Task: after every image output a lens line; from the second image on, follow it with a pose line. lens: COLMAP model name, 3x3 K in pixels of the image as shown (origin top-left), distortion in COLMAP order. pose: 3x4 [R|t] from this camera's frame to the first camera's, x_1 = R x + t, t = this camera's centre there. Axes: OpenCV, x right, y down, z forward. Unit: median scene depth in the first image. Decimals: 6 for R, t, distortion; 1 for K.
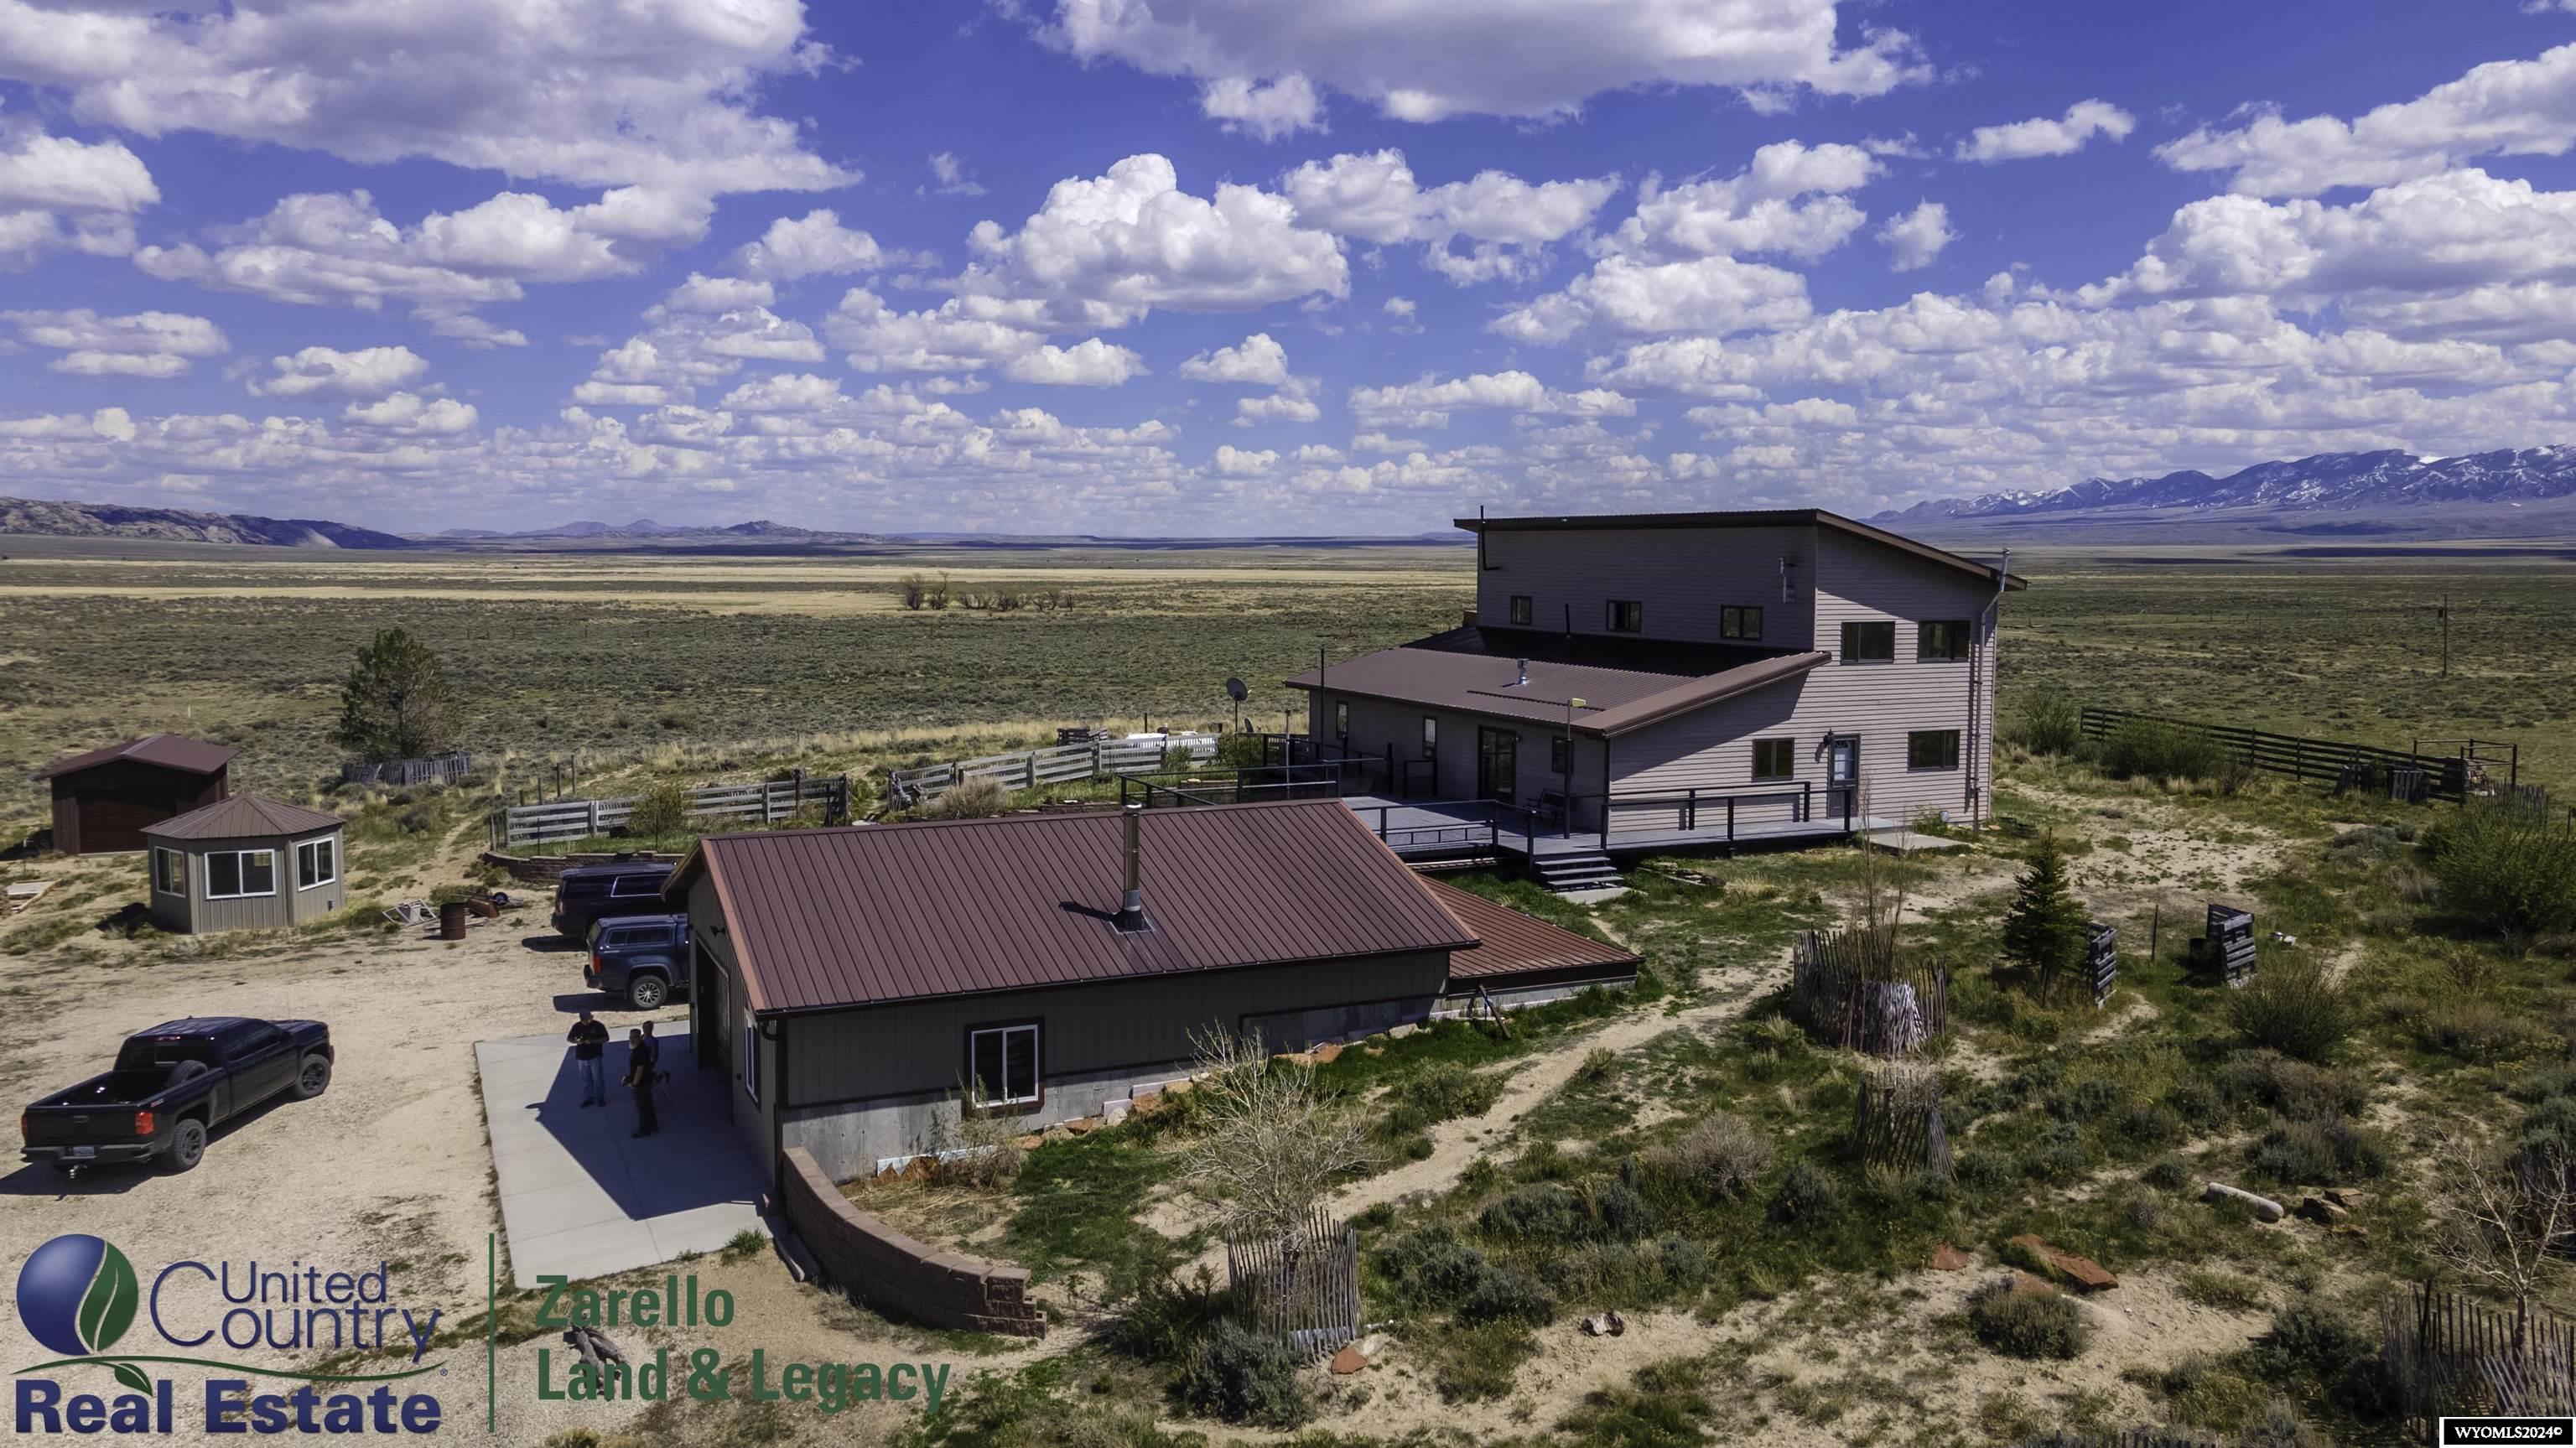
lens RADIAL K [[1865.9, 0, 1283.4], [0, 1865.9, 747.3], [0, 0, 1]] dist [0.027336, 0.032260]
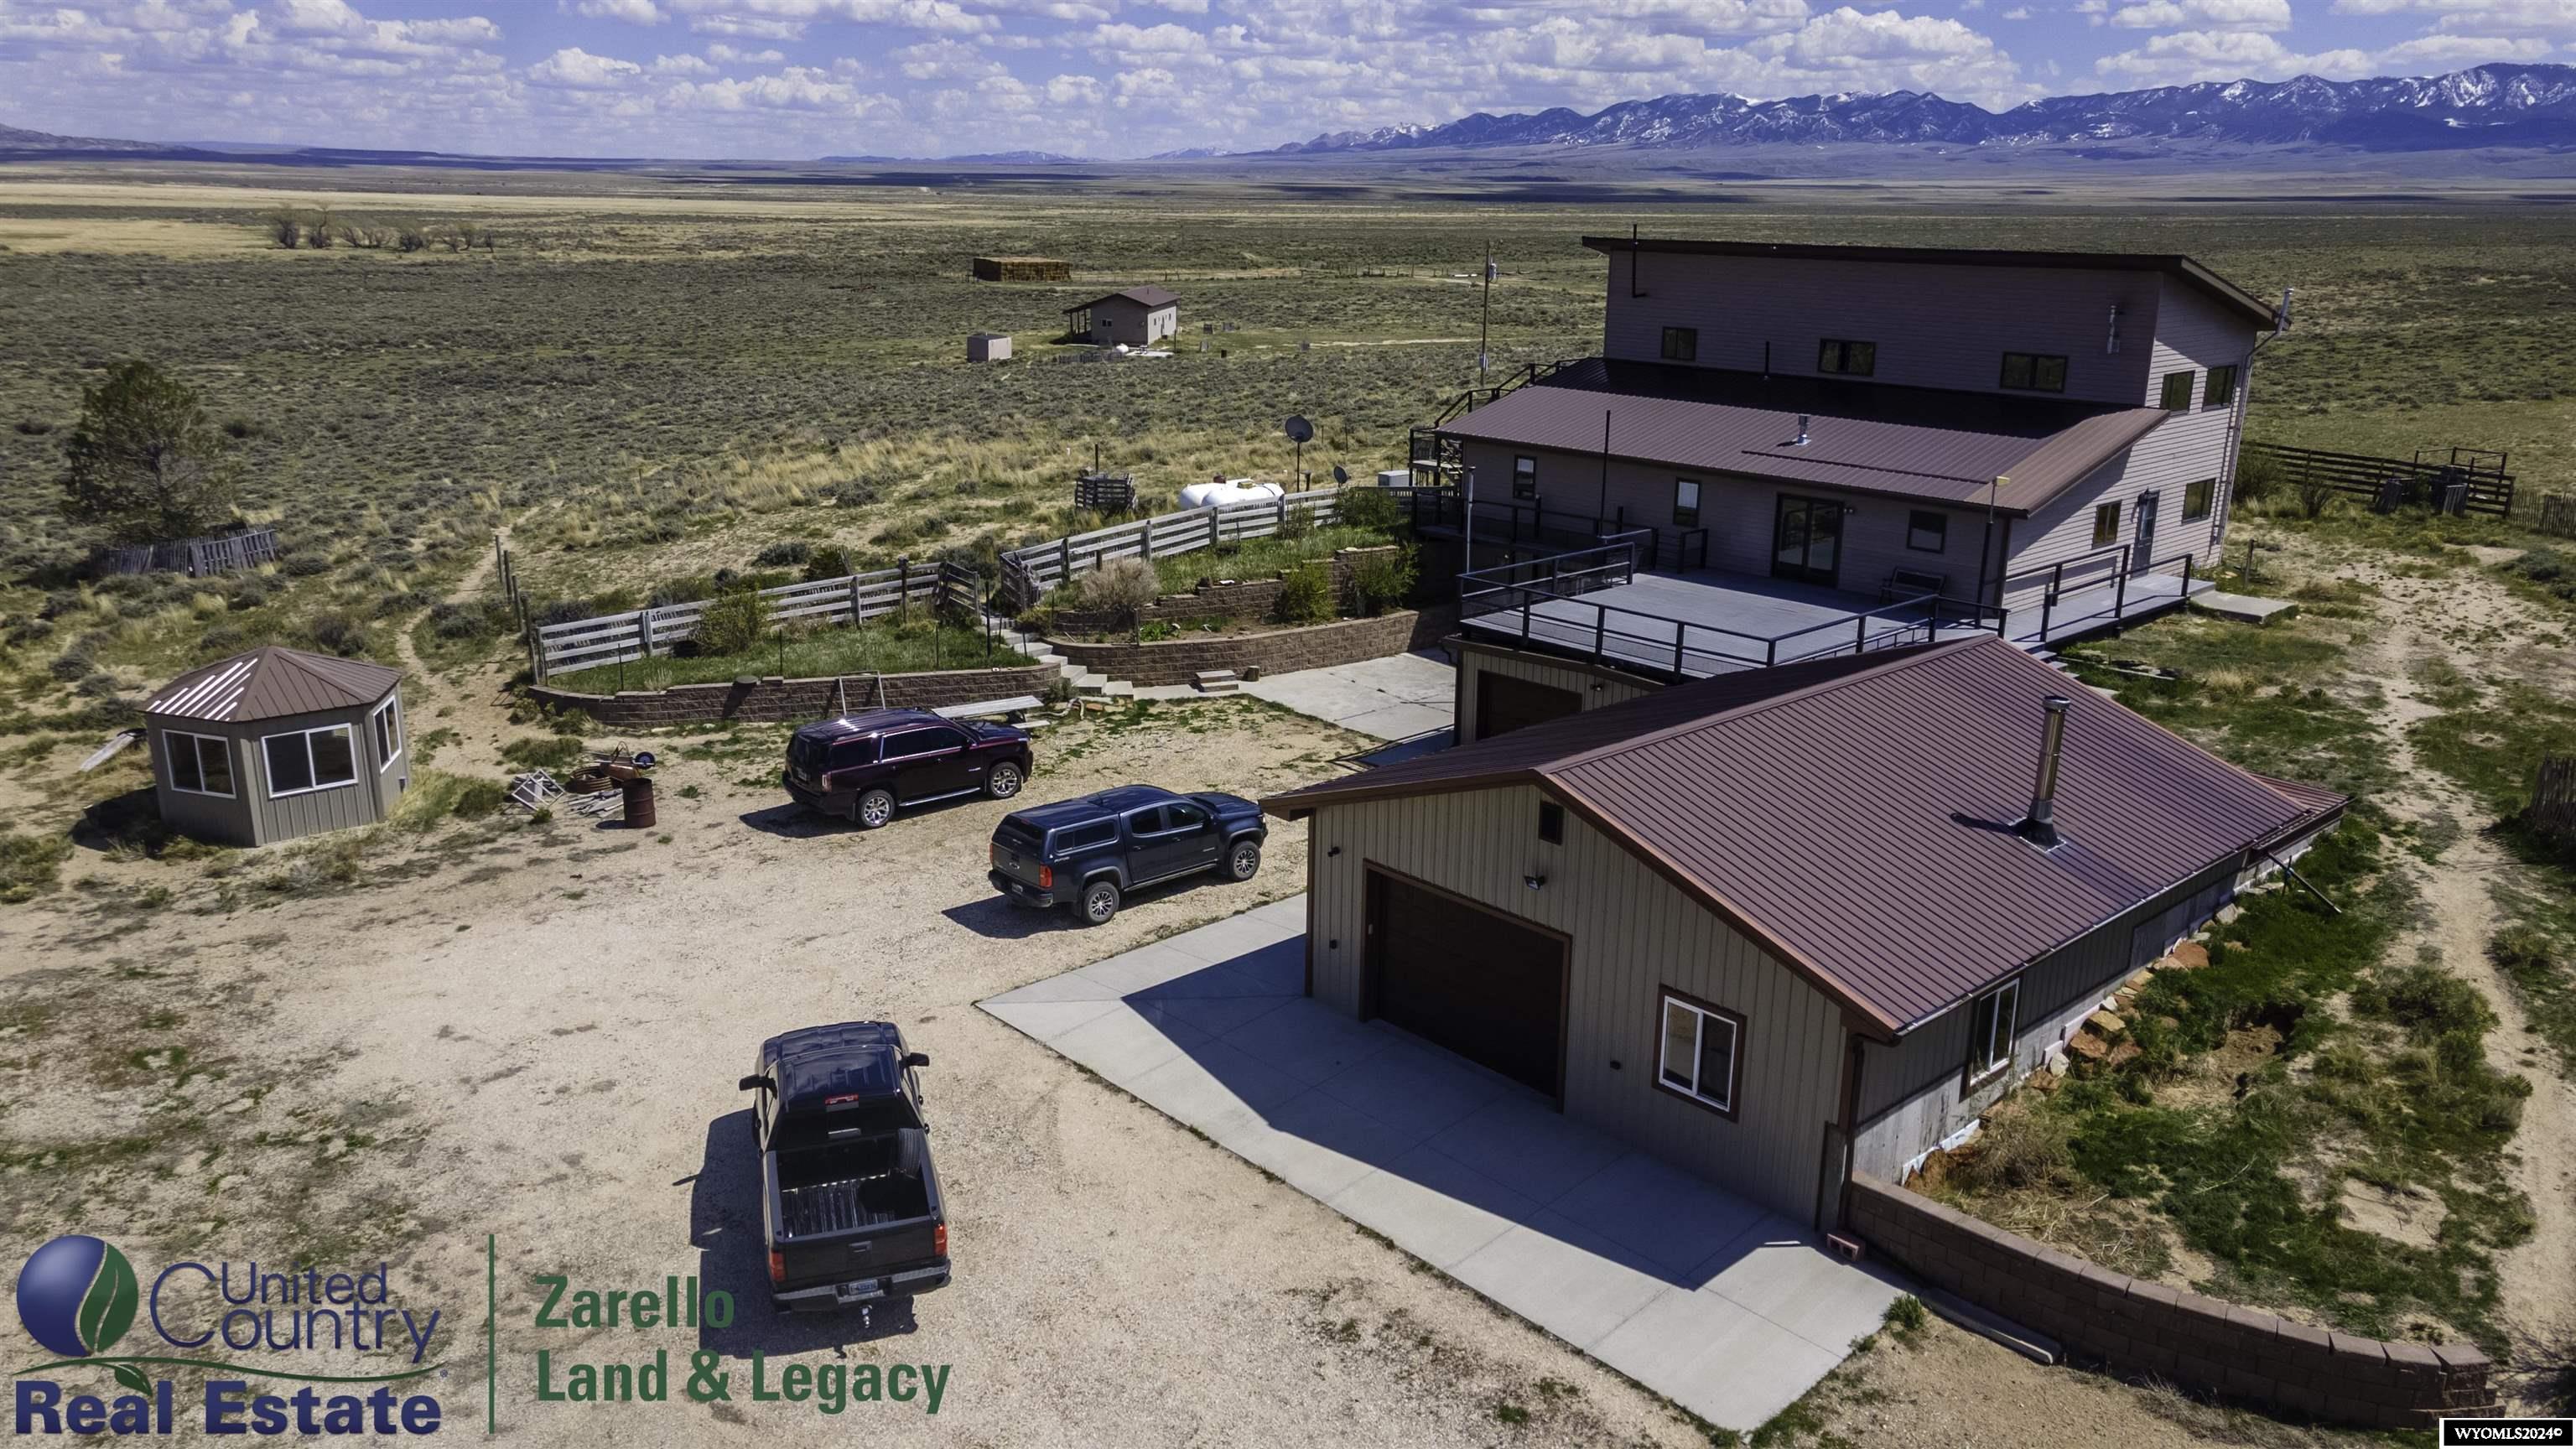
lens RADIAL K [[1866.0, 0, 1279.7], [0, 1866.0, 716.7], [0, 0, 1]] dist [0.027336, 0.032260]
pose [[0.953369, -0.074076, 0.292576, -0.396809], [0.022070, 0.983928, 0.177198, -0.070259], [-0.300999, -0.162478, 0.939681, 0.193523]]
